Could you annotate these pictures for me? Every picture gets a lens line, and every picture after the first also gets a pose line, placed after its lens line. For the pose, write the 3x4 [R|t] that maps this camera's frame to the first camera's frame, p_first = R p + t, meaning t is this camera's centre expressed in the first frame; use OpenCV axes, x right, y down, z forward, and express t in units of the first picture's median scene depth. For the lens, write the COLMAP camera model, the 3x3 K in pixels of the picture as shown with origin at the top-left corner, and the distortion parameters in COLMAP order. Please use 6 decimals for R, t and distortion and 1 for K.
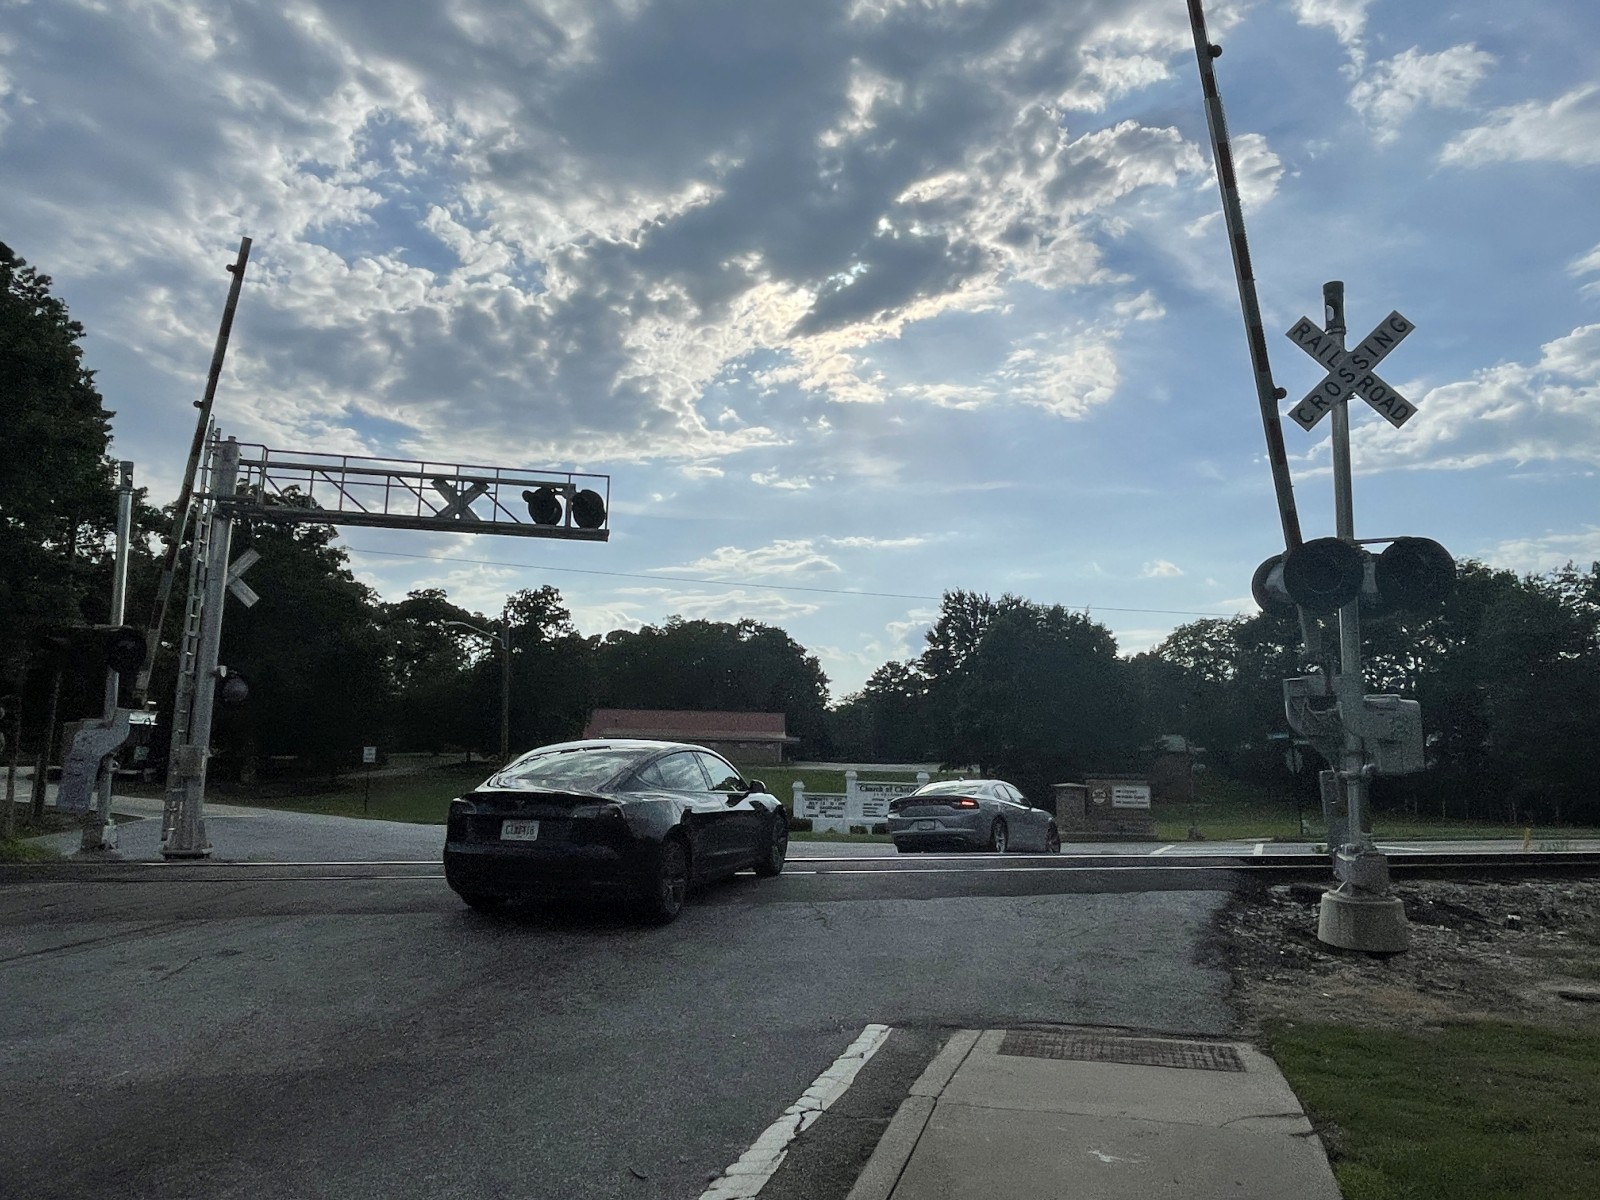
lens RADIAL K [[1100.8, 0, 799.2], [0, 1100.8, 603.3], [0, 0, 1]] dist [0.017720, -0.023252]
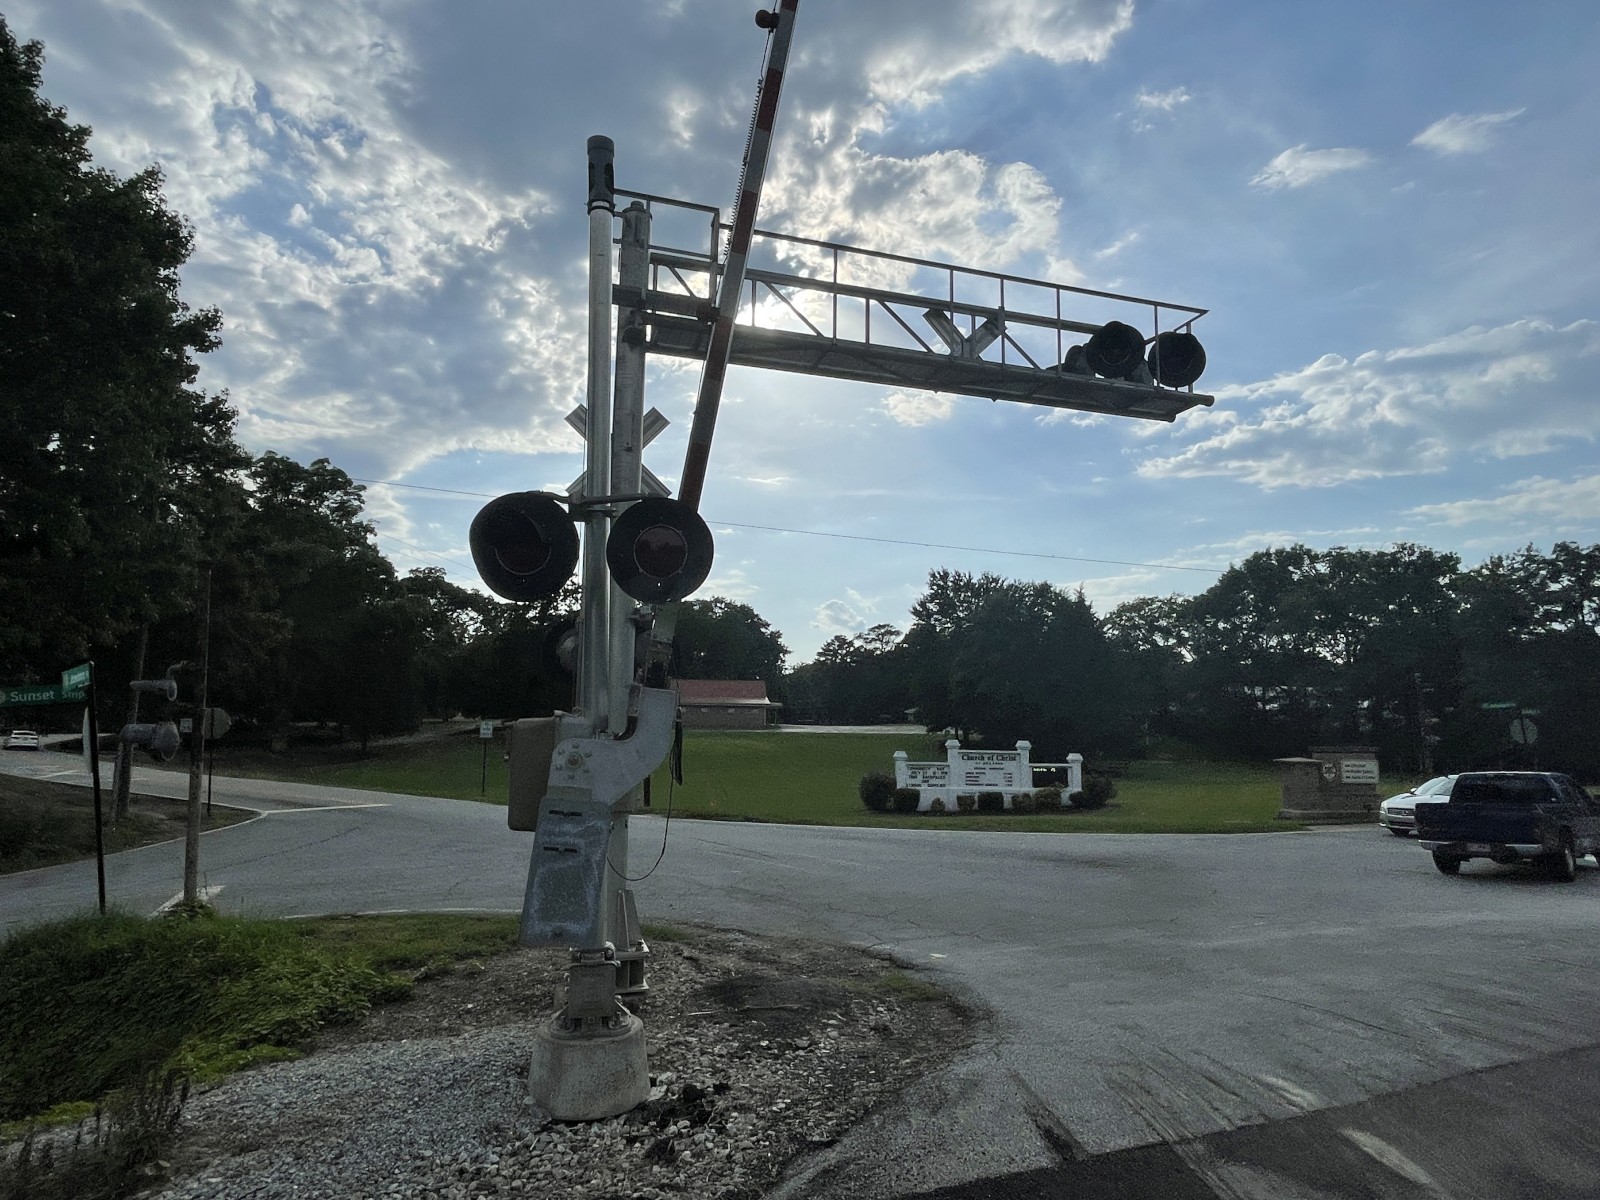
lens RADIAL K [[908.8, 0, 775.1], [0, 908.8, 618.1], [0, 0, 1]] dist [-0.001691, -0.000476]
pose [[0.996137, 0.003342, 0.087753, -0.185718], [-0.006089, 0.999499, 0.031053, 0.017900], [-0.087605, -0.031467, 0.995658, 0.201431]]
